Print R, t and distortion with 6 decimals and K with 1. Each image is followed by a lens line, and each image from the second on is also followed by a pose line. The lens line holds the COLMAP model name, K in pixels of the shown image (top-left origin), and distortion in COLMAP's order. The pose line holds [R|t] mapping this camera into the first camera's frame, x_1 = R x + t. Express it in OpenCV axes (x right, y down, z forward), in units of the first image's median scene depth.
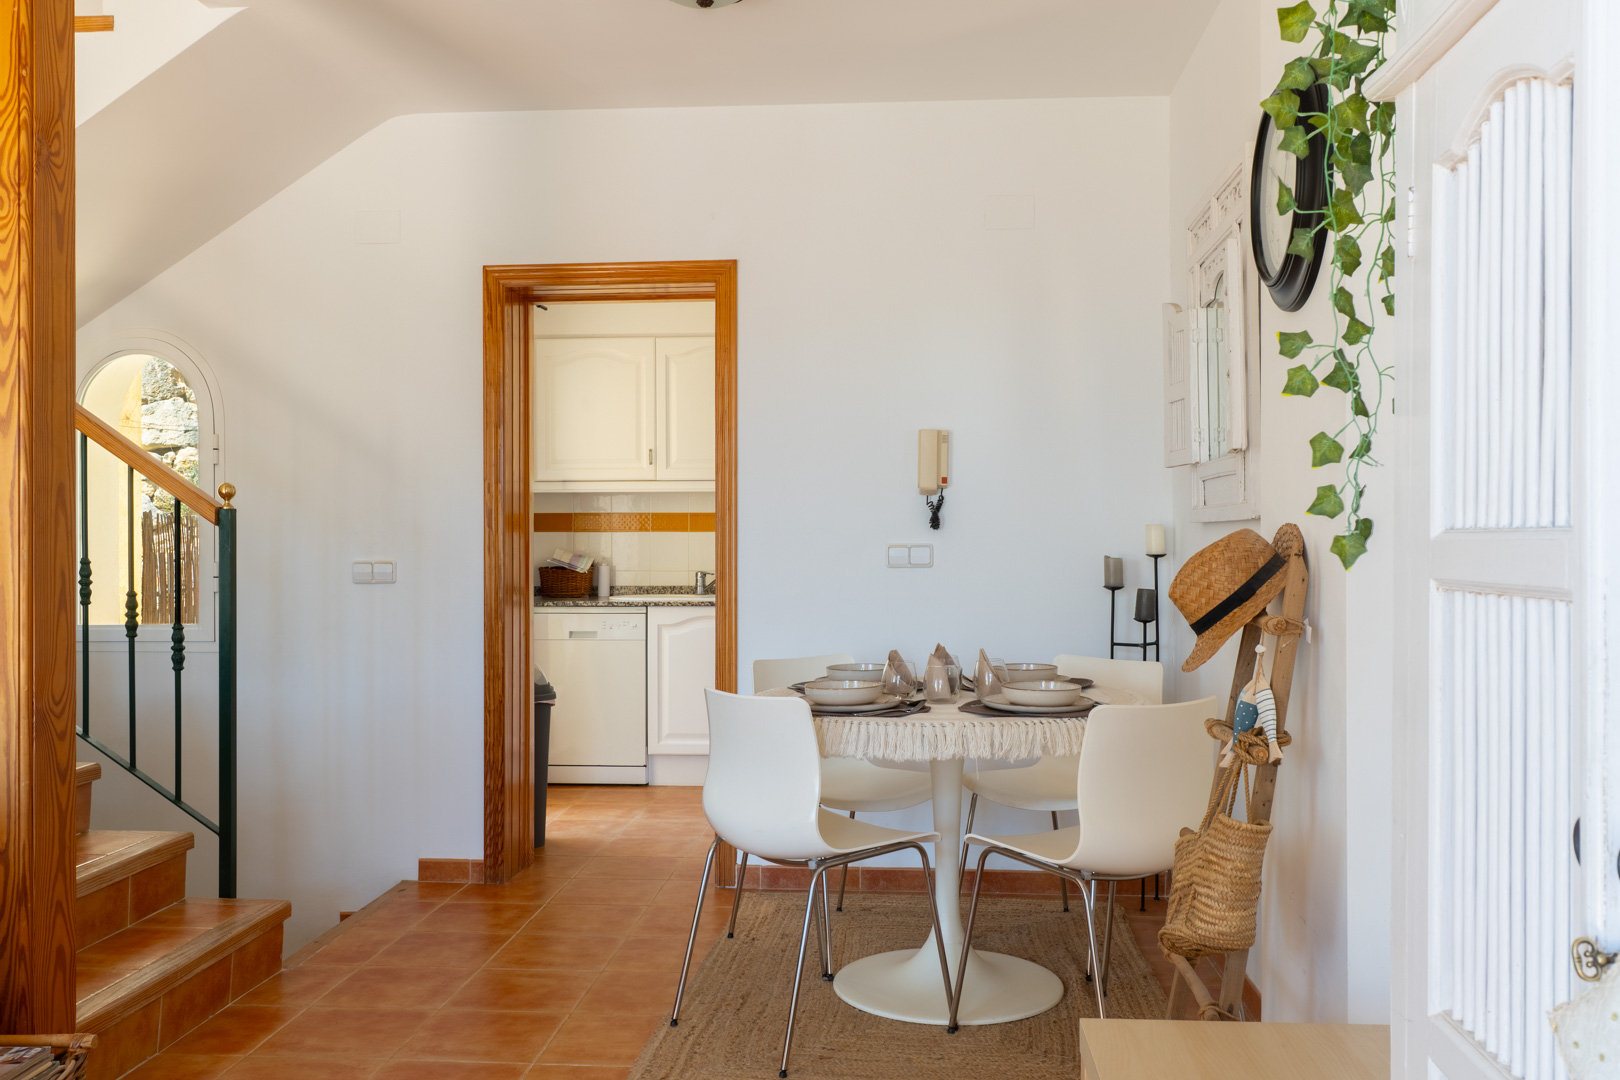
lens RADIAL K [[1355.4, 0, 778.9], [0, 1355.4, 531.8], [0, 0, 1]] dist [-0.002852, 0.005643]
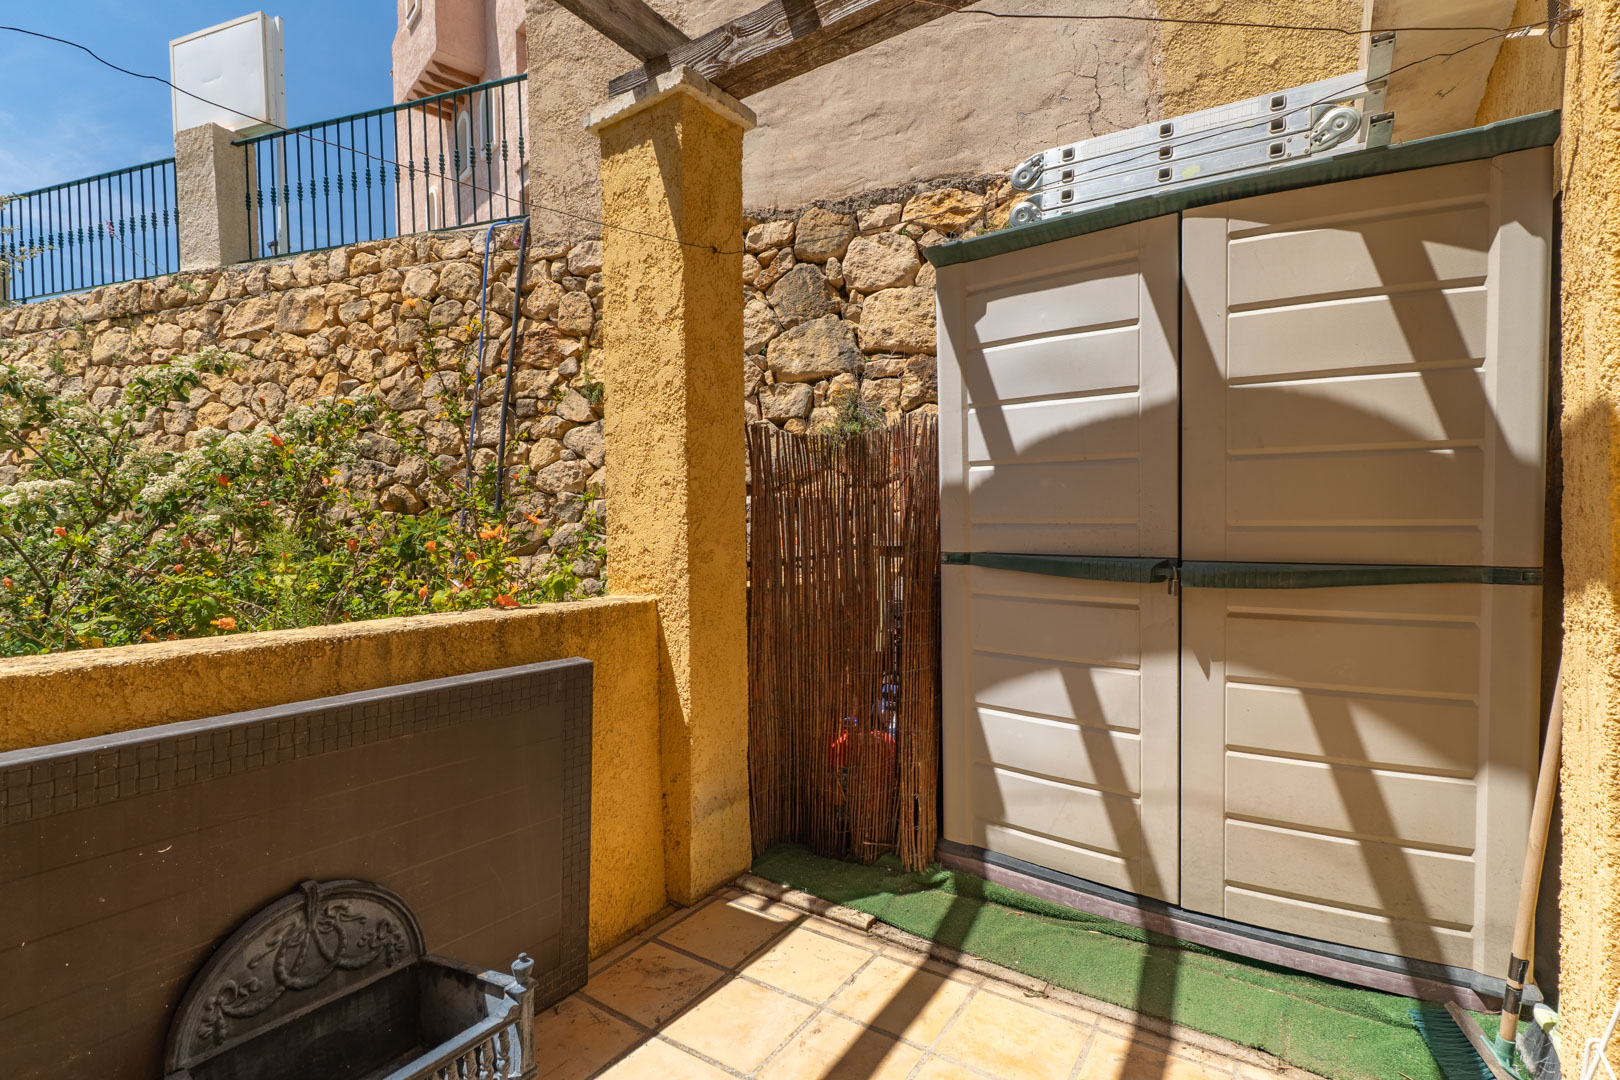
lens RADIAL K [[777.4, 0, 809.2], [0, 777.4, 527.0], [0, 0, 1]] dist [-0.000984, -0.000226]
pose [[0.875141, -0.007605, -0.483808, -0.599399], [0.011668, 0.999917, 0.005388, 0.060012], [0.483727, -0.010361, 0.875158, 1.510483]]
